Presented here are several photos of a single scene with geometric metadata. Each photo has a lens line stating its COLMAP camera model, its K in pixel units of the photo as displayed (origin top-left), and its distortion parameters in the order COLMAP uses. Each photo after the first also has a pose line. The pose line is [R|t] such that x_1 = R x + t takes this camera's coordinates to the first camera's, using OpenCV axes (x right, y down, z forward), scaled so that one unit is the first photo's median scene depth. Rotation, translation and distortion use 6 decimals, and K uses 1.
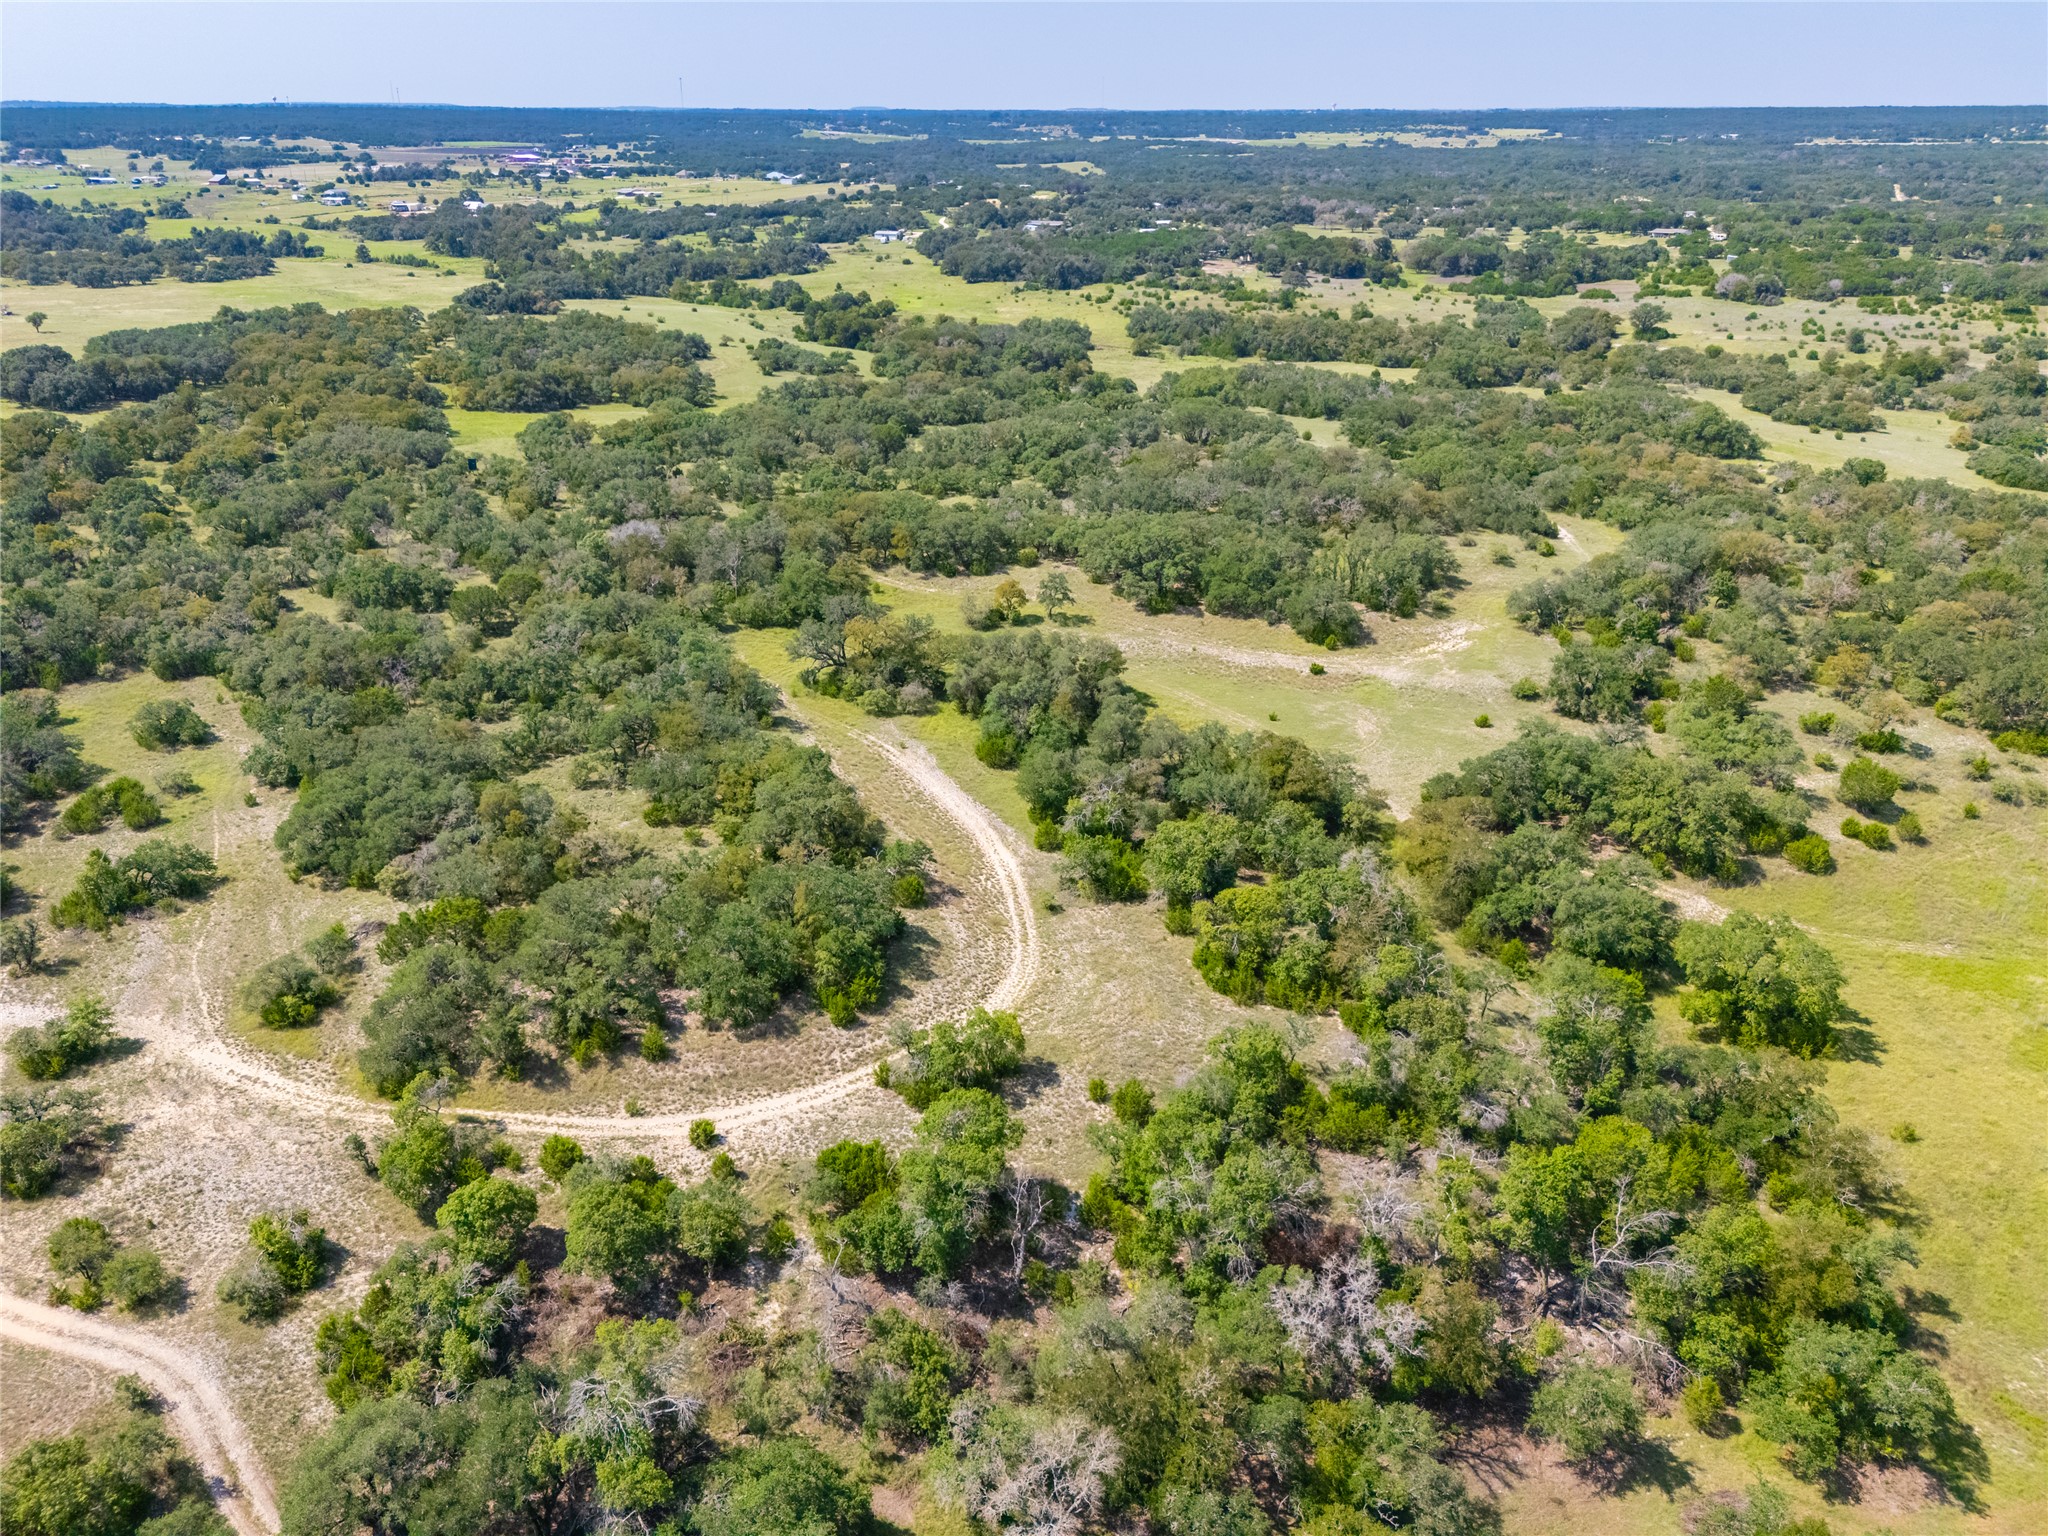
lens RADIAL K [[1530.4, 0, 1024.0], [0, 1530.4, 768.0], [0, 0, 1]] dist [0.039360, -0.051856]
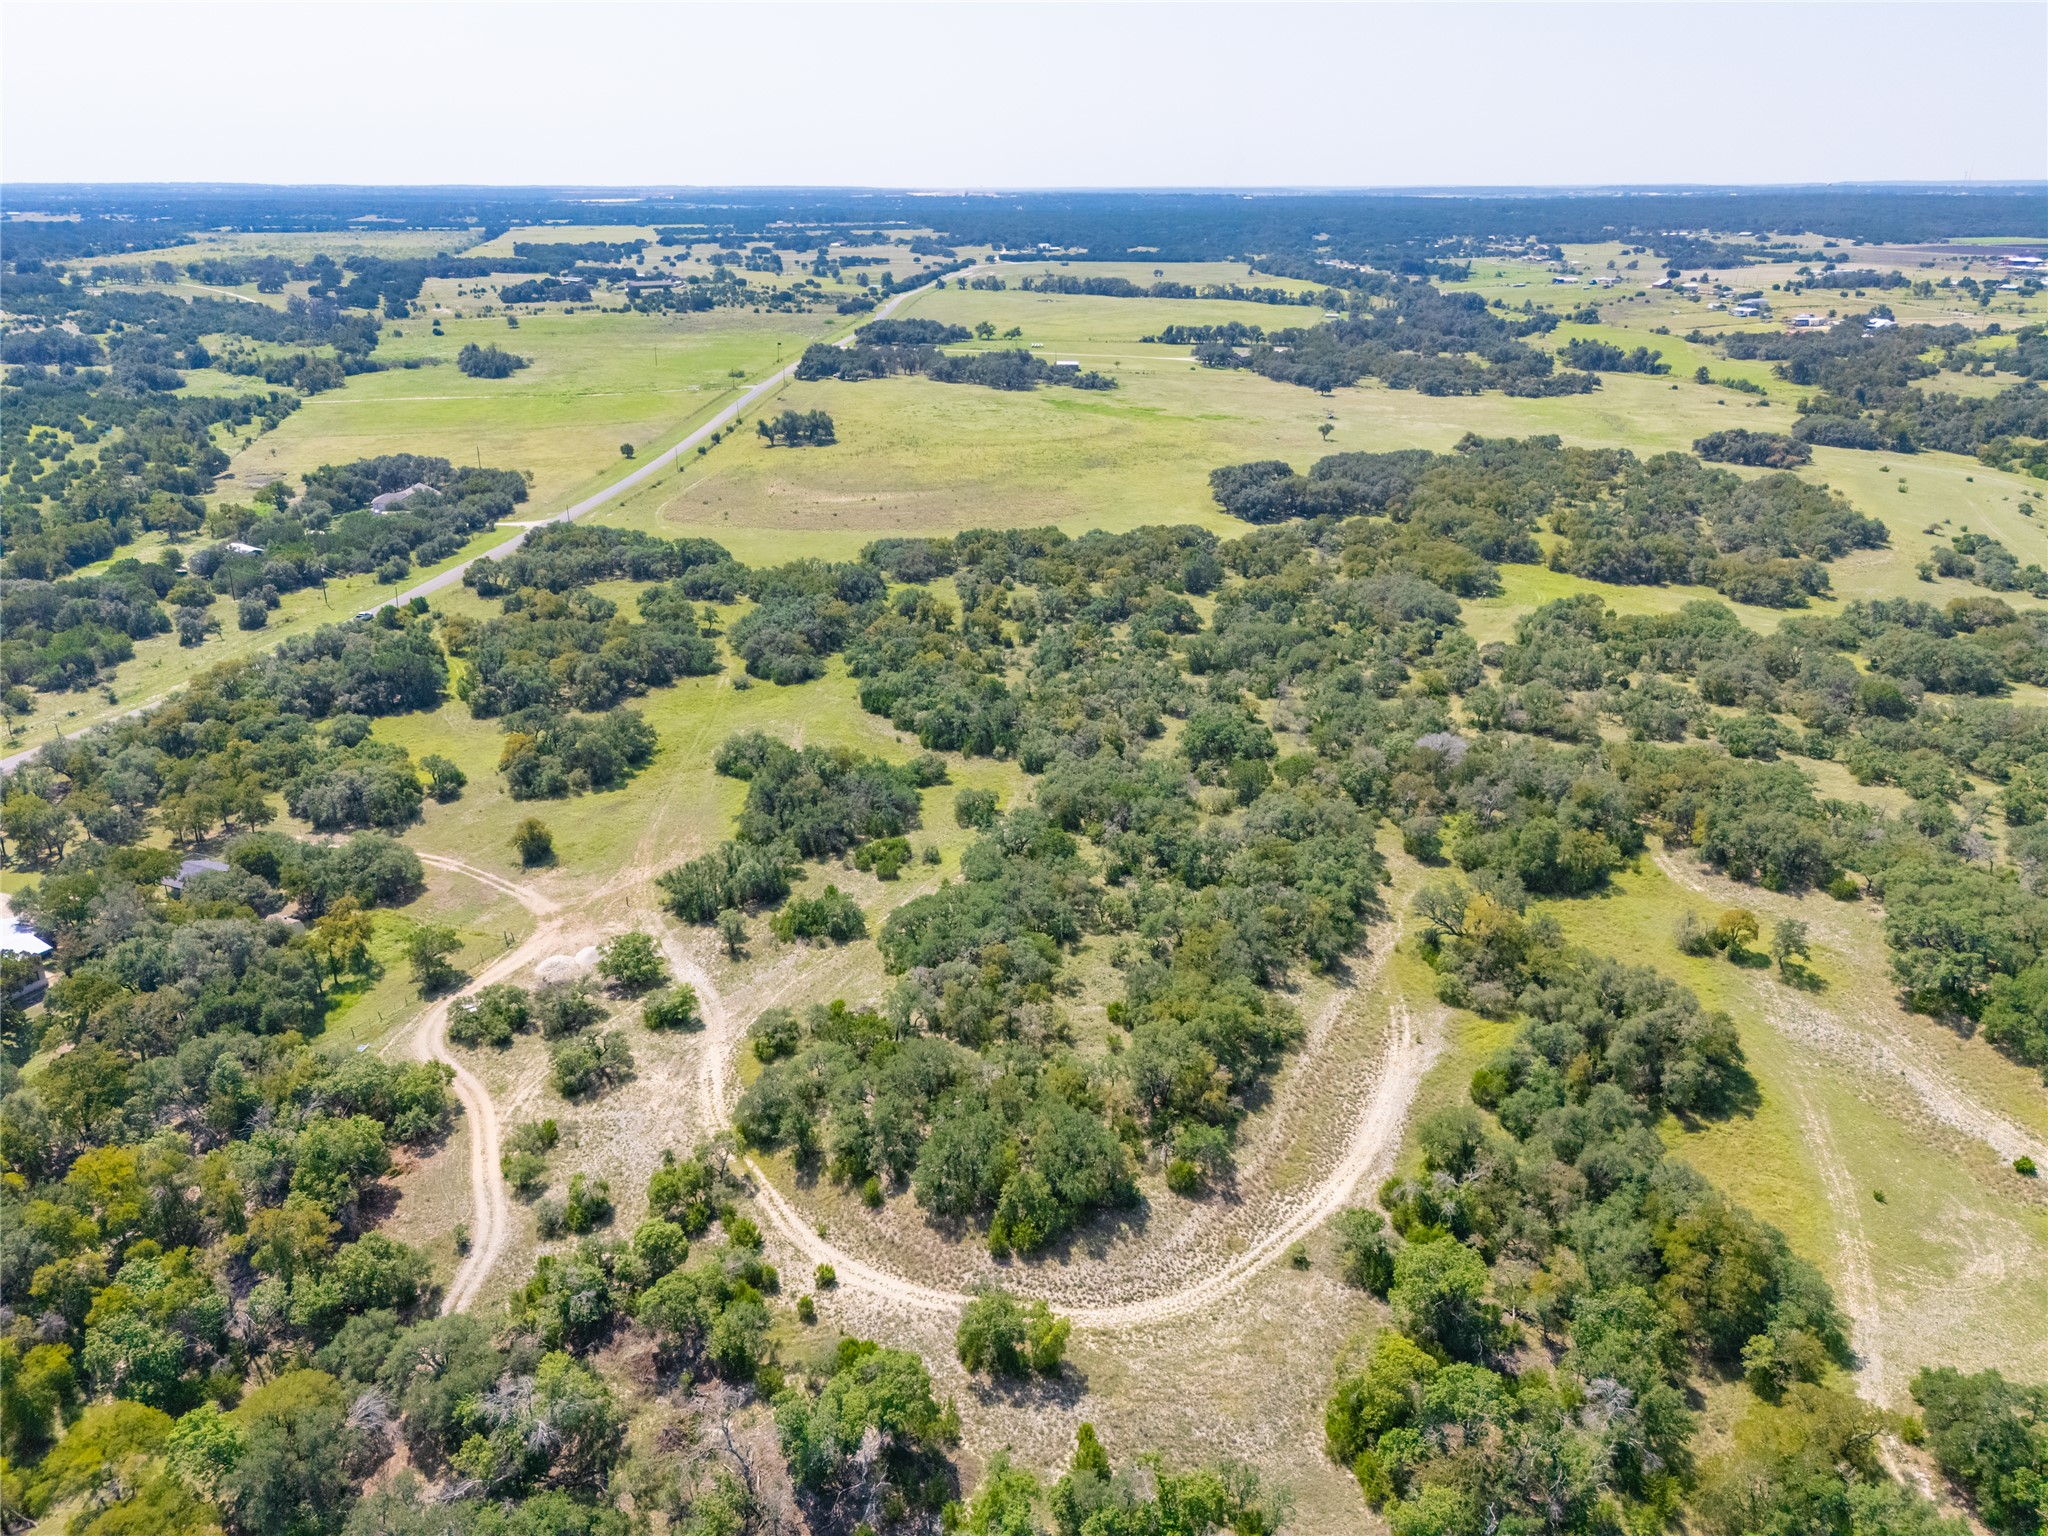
lens RADIAL K [[1521.1, 0, 1032.6], [0, 1521.1, 769.5], [0, 0, 1]] dist [0.051480, -0.055740]
pose [[0.633336, 0.264973, -0.727101, 0.136590], [-0.295549, 0.951155, 0.089188, -0.061541], [0.715218, 0.158408, 0.680713, 0.043628]]
